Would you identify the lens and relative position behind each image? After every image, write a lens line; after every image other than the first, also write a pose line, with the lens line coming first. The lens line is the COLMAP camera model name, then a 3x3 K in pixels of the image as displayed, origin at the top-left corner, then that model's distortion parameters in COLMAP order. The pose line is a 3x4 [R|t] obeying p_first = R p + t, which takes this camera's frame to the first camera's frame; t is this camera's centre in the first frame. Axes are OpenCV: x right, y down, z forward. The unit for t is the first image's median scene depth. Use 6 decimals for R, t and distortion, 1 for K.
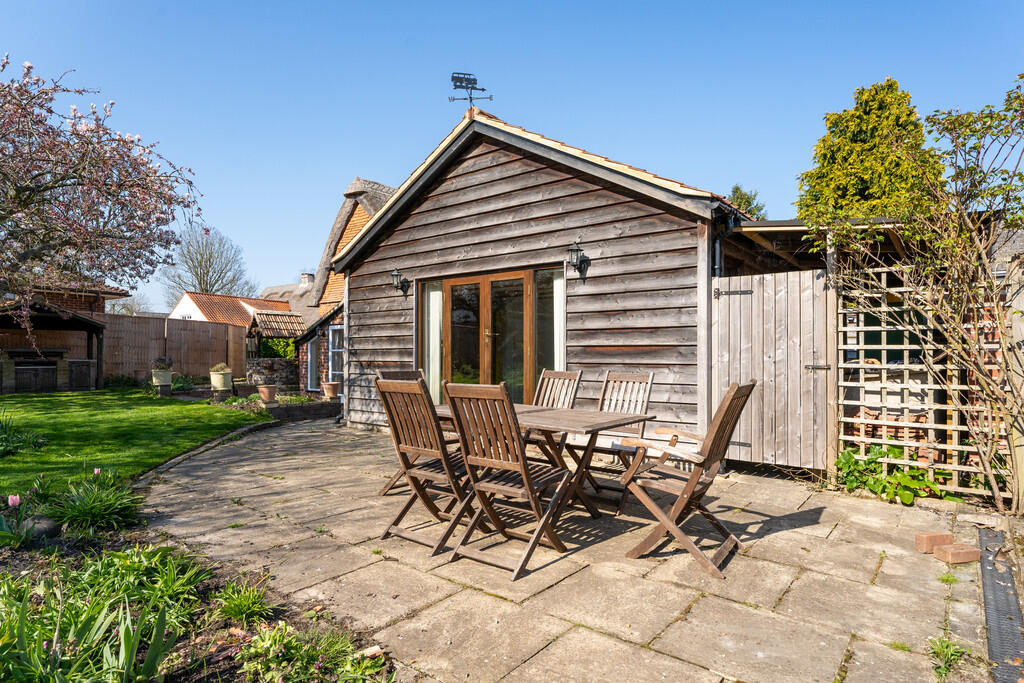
lens RADIAL K [[564.3, 0, 530.9], [0, 564.3, 349.8], [0, 0, 1]] dist [0.002553, 0.000930]
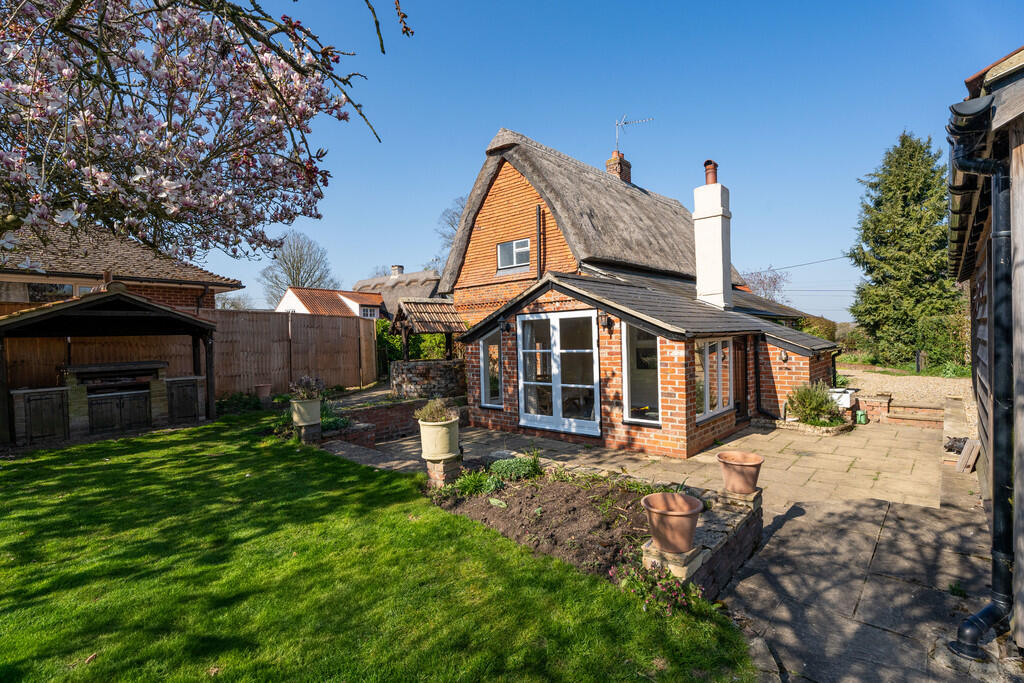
lens RADIAL K [[472.3, 0, 512.0], [0, 472.3, 341.5], [0, 0, 1]] dist [-0.001388, -0.000156]
pose [[0.995275, -0.029897, -0.092379, -0.286687], [0.032214, 0.999200, 0.023688, -0.022424], [0.091597, -0.026552, 0.995442, 0.388348]]
